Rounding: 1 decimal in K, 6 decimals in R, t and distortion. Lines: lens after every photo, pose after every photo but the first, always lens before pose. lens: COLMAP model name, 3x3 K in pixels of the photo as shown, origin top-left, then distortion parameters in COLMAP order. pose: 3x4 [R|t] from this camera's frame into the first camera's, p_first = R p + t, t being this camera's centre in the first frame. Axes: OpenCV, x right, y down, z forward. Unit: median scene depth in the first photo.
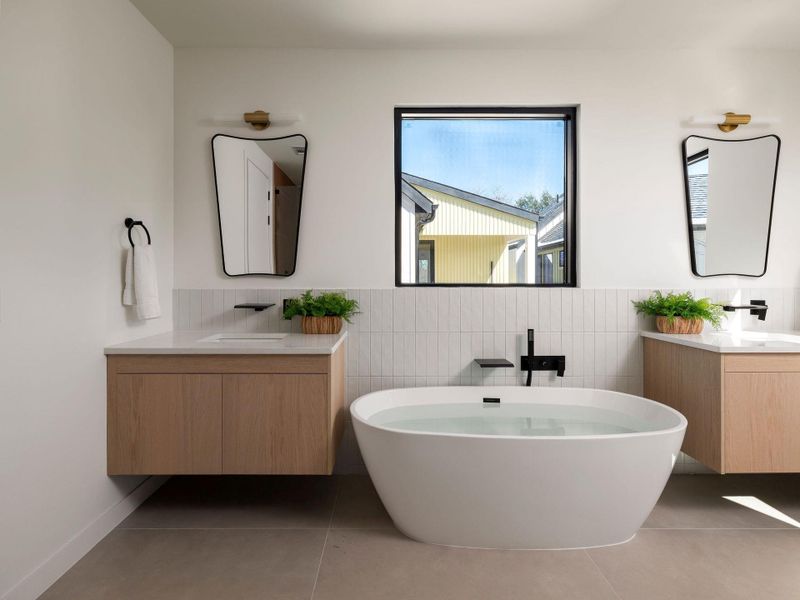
lens RADIAL K [[380.8, 0, 373.7], [0, 380.8, 279.5], [0, 0, 1]] dist [-0.004455, -0.000252]
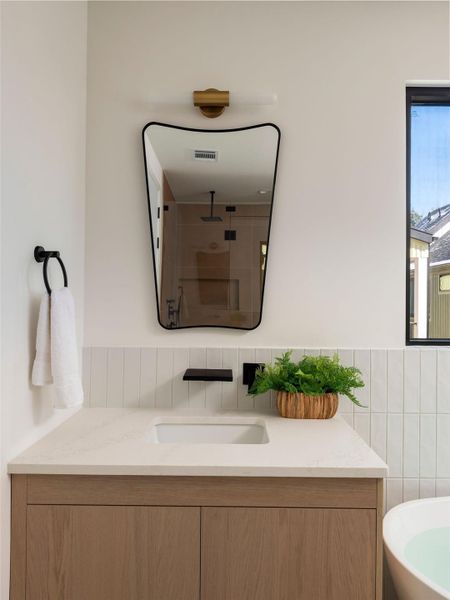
lens RADIAL K [[395.8, 0, 213.0], [0, 395.8, 299.5], [0, 0, 1]] dist [0.002085, -0.001807]
pose [[0.999953, 0.006891, -0.006835, -0.296917], [-0.006898, 0.999976, -0.000993, -0.063985], [0.006828, 0.001040, 0.999976, 0.291519]]
